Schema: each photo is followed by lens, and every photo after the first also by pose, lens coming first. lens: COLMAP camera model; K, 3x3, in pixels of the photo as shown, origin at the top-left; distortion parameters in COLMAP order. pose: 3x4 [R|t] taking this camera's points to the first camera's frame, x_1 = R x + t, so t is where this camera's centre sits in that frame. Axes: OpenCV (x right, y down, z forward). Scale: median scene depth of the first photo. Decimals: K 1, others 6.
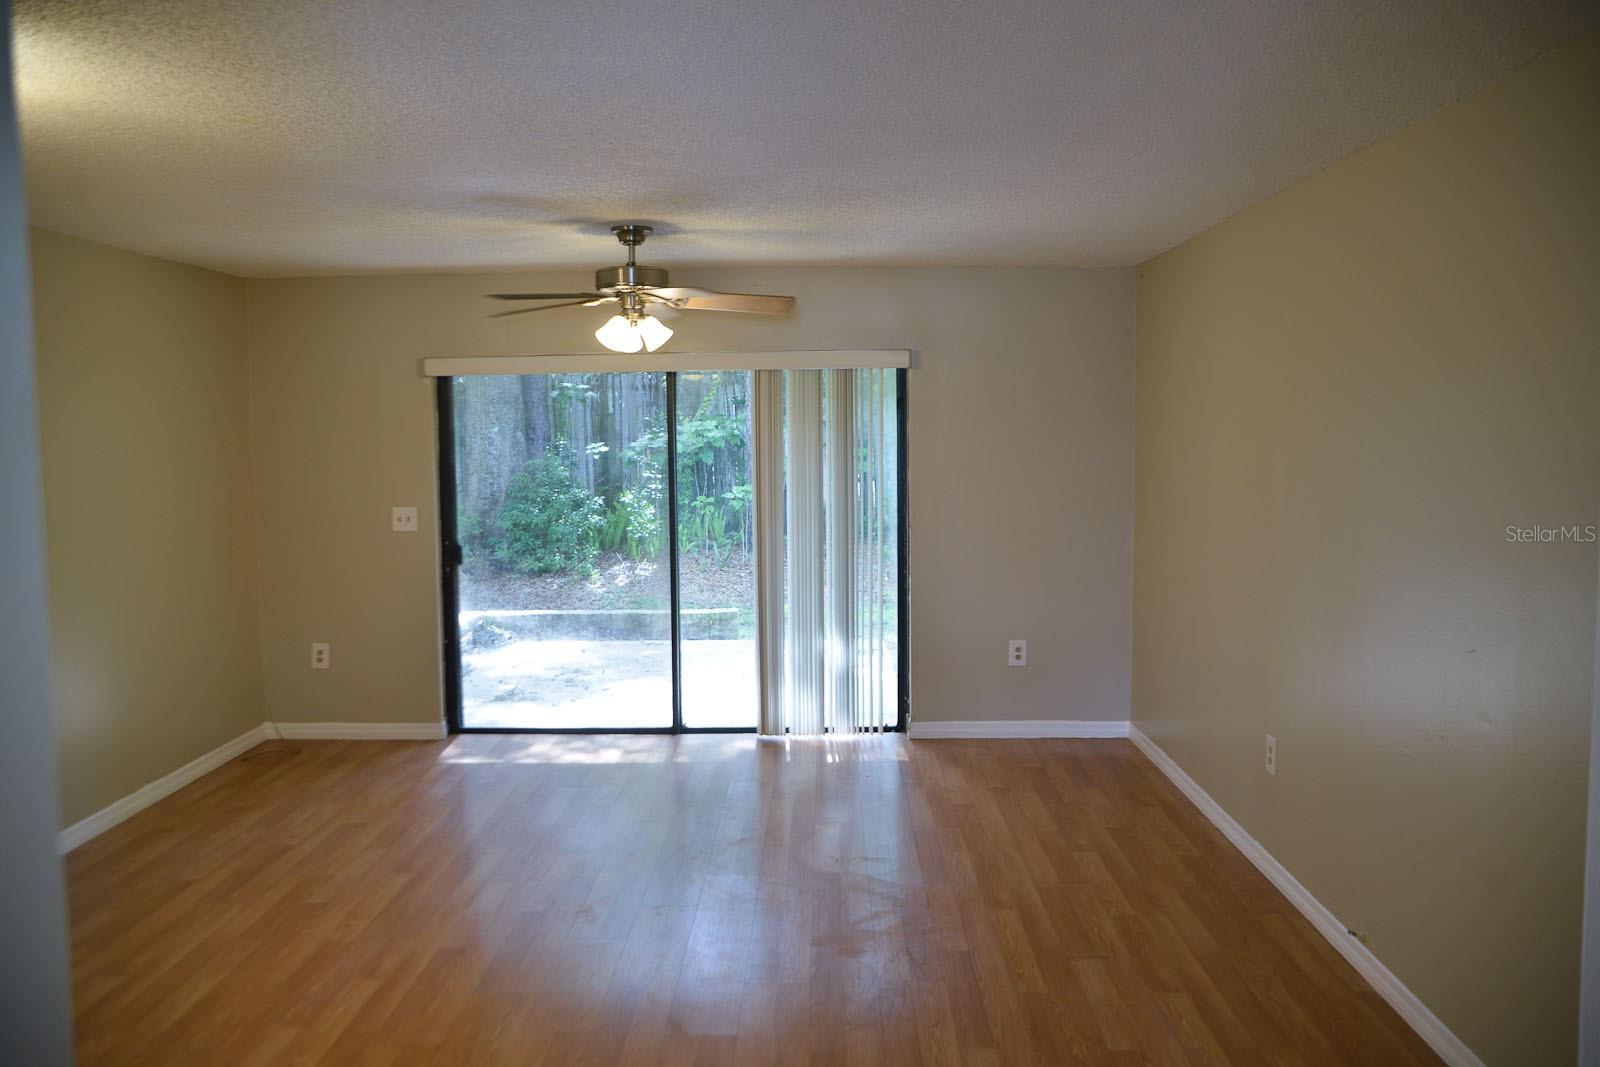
lens RADIAL K [[1284.8, 0, 800.0], [0, 1284.8, 533.5], [0, 0, 1]] dist [-0.137709, 0.159980]
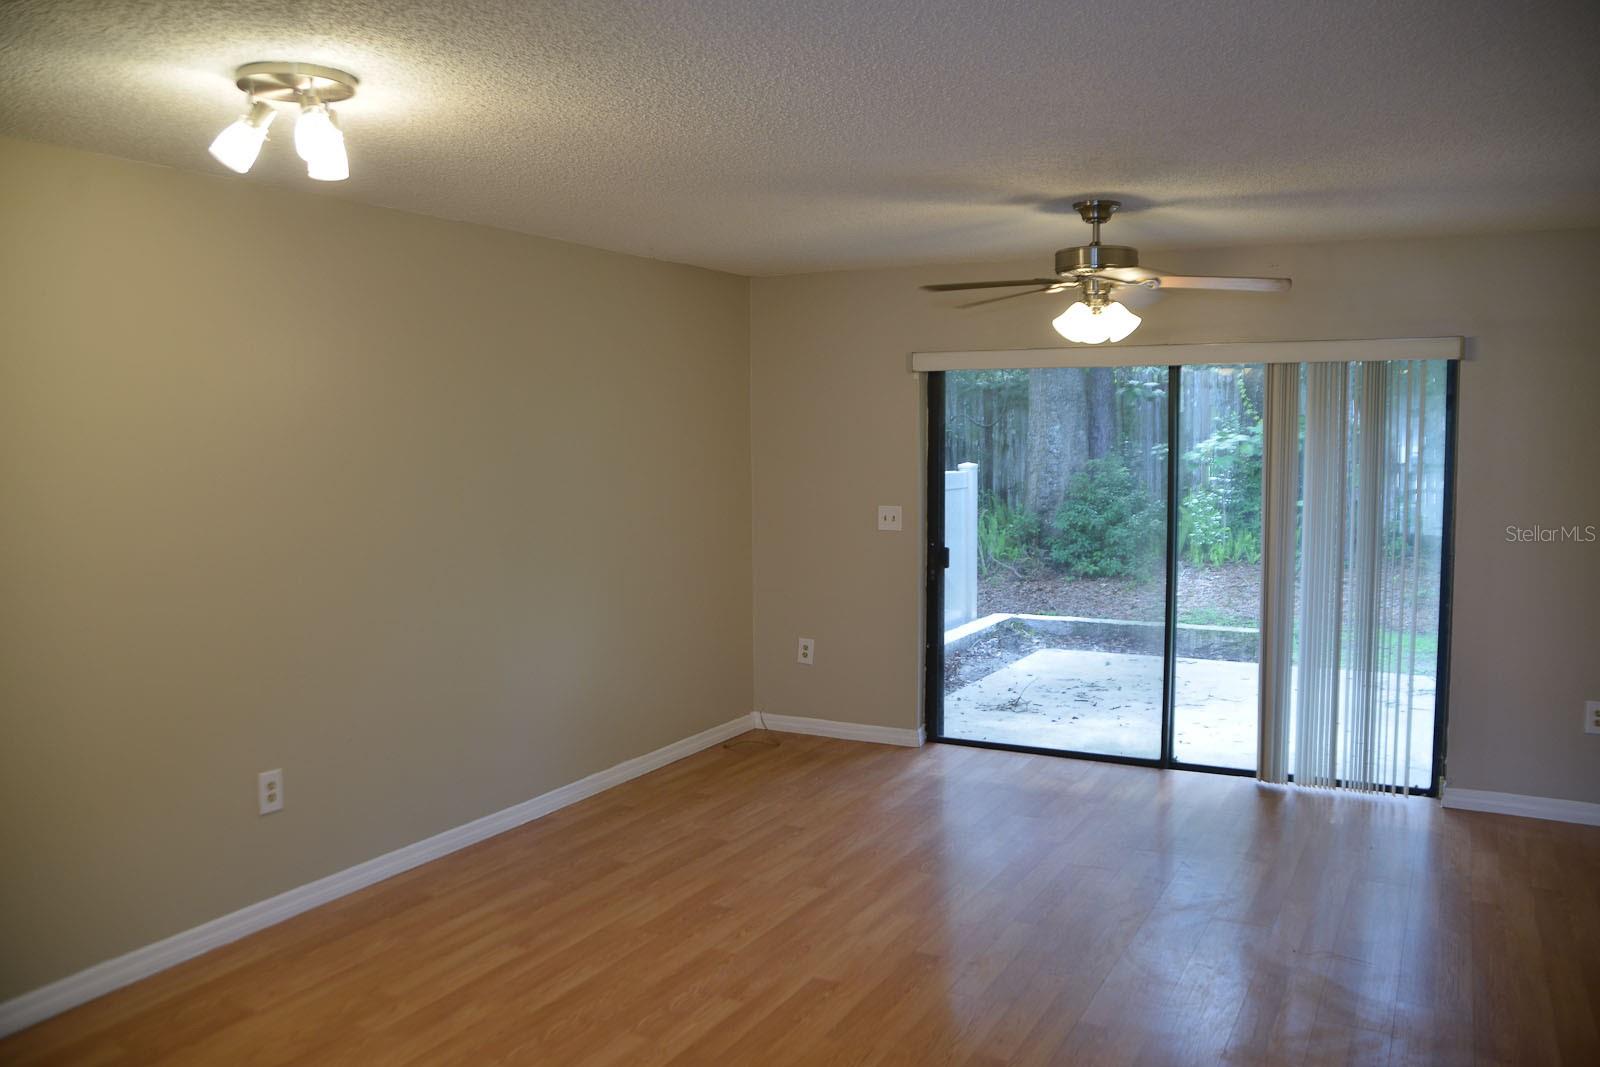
lens RADIAL K [[1284.8, 0, 800.0], [0, 1284.8, 533.5], [0, 0, 1]] dist [-0.137709, 0.159980]
pose [[0.893597, 0.043463, -0.446762, 0.067692], [-0.042910, 0.999014, 0.011362, -0.007768], [0.446815, 0.009018, 0.894581, 0.087538]]
